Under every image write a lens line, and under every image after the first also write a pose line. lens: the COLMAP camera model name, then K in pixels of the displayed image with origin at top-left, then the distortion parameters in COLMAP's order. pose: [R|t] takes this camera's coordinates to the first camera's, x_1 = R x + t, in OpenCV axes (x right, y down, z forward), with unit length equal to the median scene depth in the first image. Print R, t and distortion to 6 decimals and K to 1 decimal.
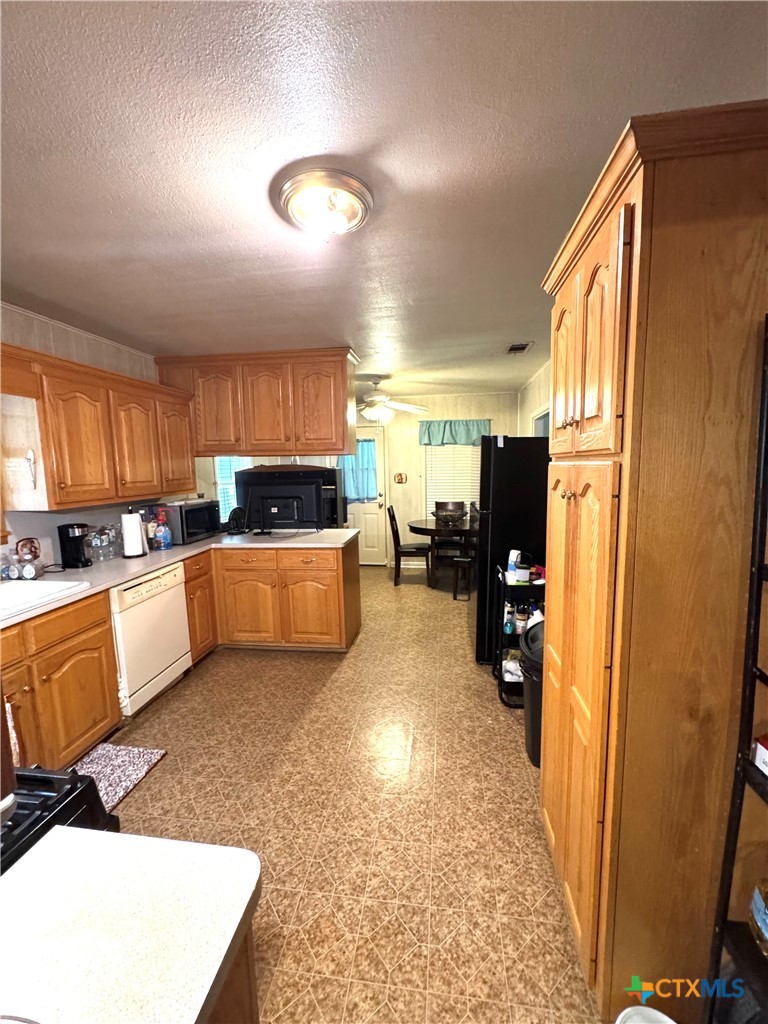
lens RADIAL K [[408.9, 0, 384.2], [0, 408.9, 512.6], [0, 0, 1]] dist [-0.003364, -0.000206]
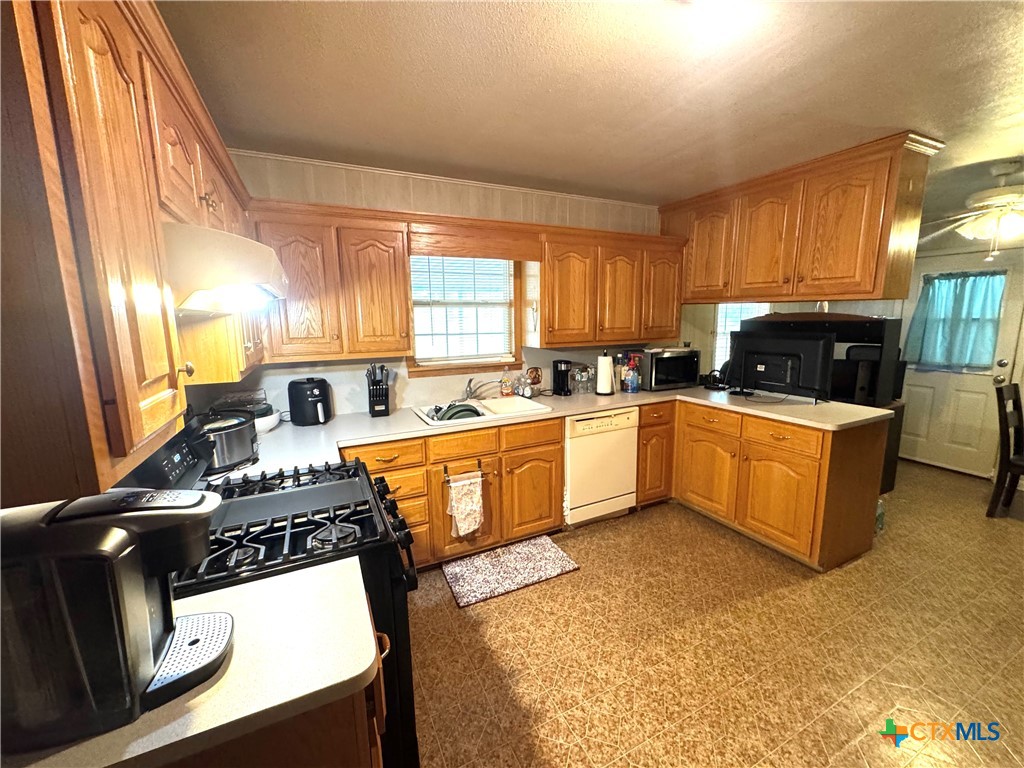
lens RADIAL K [[408.9, 0, 512.3], [0, 408.9, 382.6], [0, 0, 1]] dist [-0.003364, -0.000206]
pose [[0.563886, 0.145680, -0.812902, 0.162699], [-0.097462, 0.989179, 0.109664, -0.024004], [0.820082, 0.017389, 0.571982, 0.141468]]
